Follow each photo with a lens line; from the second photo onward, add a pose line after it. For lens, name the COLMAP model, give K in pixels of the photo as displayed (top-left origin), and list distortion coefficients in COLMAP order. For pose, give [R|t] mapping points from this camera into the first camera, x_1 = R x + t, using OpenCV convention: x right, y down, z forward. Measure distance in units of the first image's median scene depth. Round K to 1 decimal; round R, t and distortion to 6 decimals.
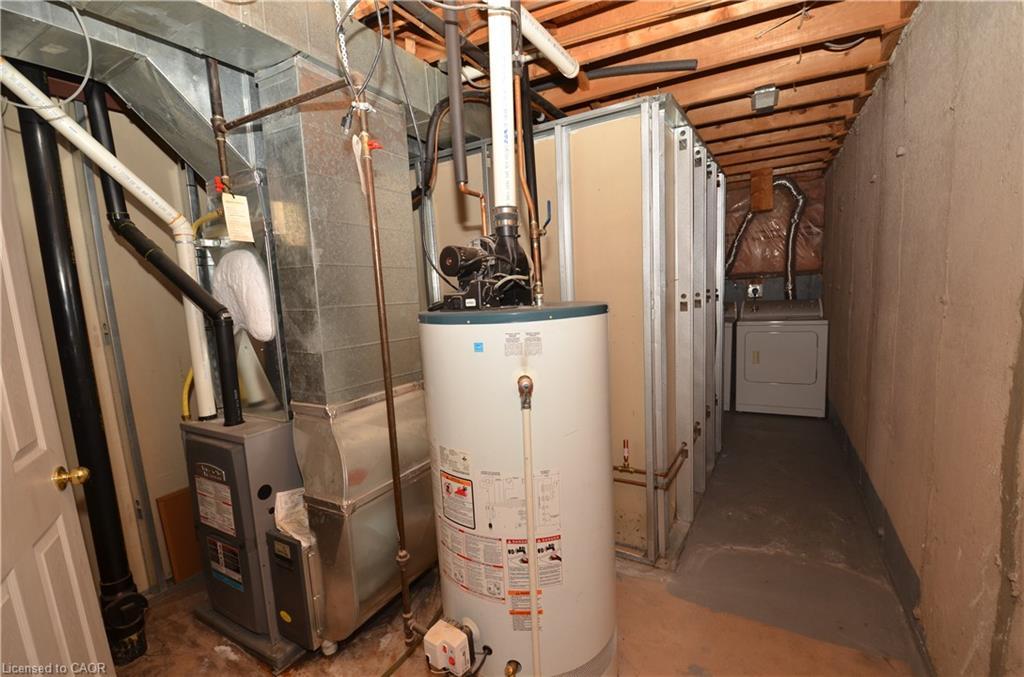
lens RADIAL K [[445.7, 0, 510.1], [0, 445.7, 344.1], [0, 0, 1]] dist [-0.000101, -0.000182]
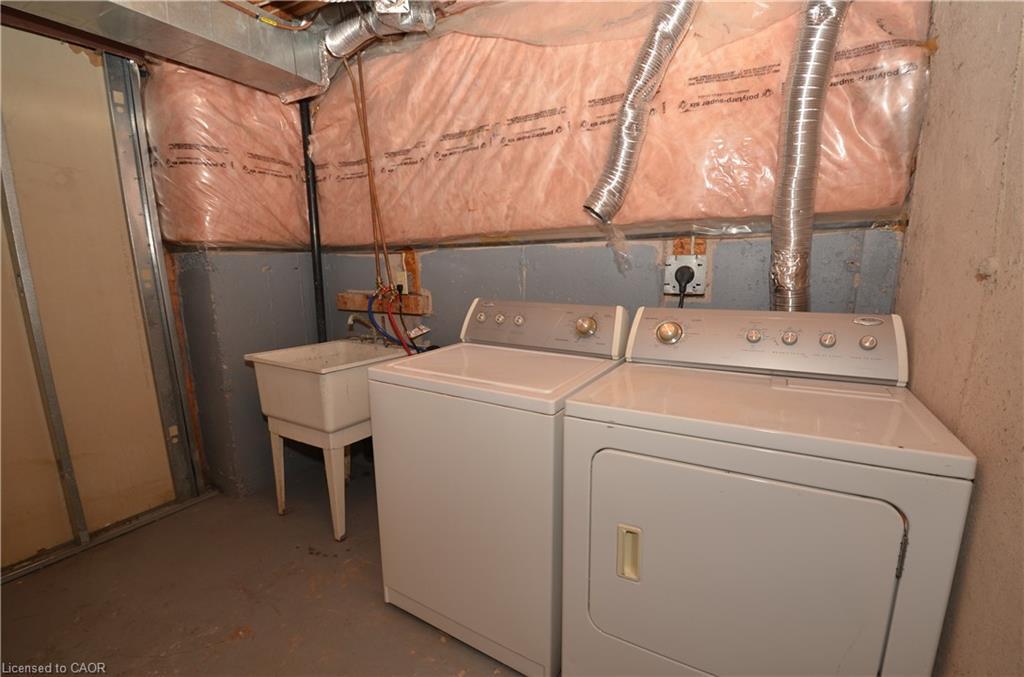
lens RADIAL K [[445.7, 0, 516.4], [0, 445.7, 341.4], [0, 0, 1]] dist [-0.000101, -0.000182]
pose [[0.999014, 0.043898, -0.006667, 0.443271], [-0.043466, 0.997536, 0.055062, -0.085351], [0.009068, -0.054718, 0.998461, 0.687580]]
